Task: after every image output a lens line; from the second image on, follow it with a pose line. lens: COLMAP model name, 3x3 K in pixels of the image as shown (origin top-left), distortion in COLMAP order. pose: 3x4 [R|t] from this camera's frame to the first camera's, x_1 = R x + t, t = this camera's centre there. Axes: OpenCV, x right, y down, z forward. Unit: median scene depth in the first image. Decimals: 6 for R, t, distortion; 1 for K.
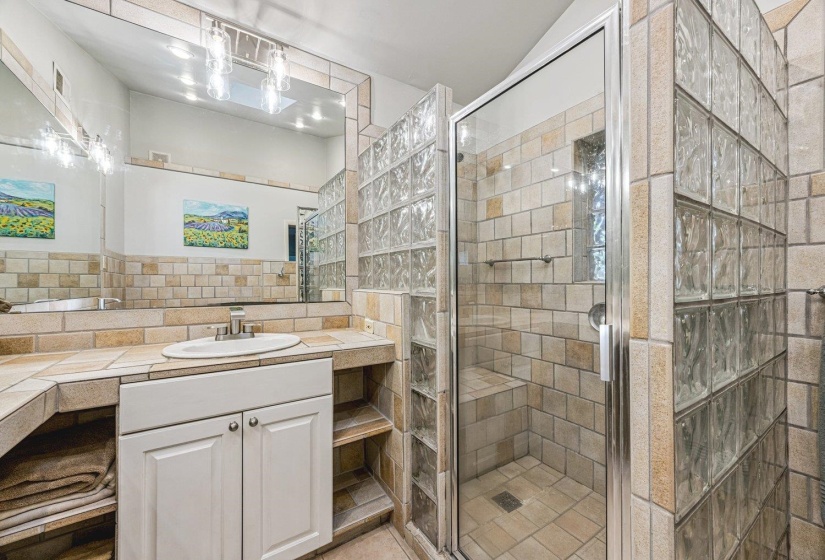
lens RADIAL K [[317.5, 0, 416.3], [0, 317.5, 286.4], [0, 0, 1]] dist [0.000161, 0.000439]
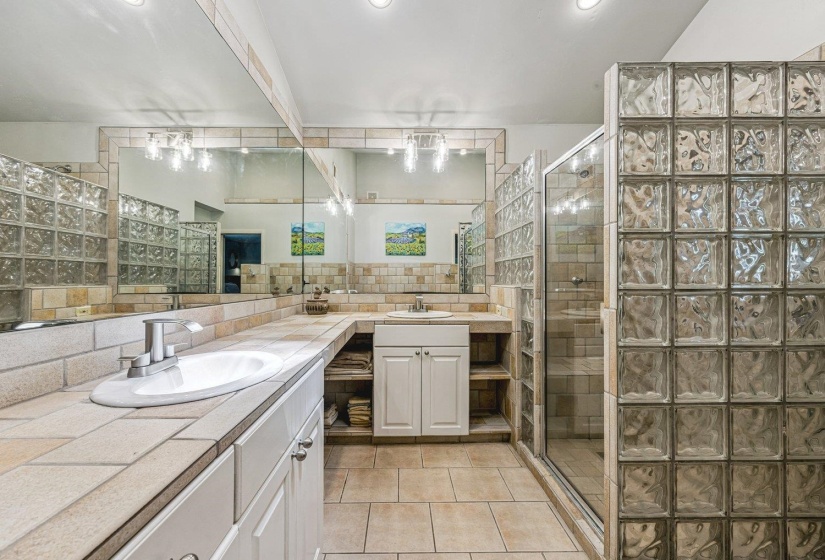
lens RADIAL K [[317.5, 0, 407.9], [0, 317.5, 282.6], [0, 0, 1]] dist [0.000161, 0.000439]
pose [[0.856044, 0.000728, -0.516902, 0.282504], [-0.004982, 0.999964, -0.006841, 0.013178], [0.516878, 0.008431, 0.856017, -0.521995]]
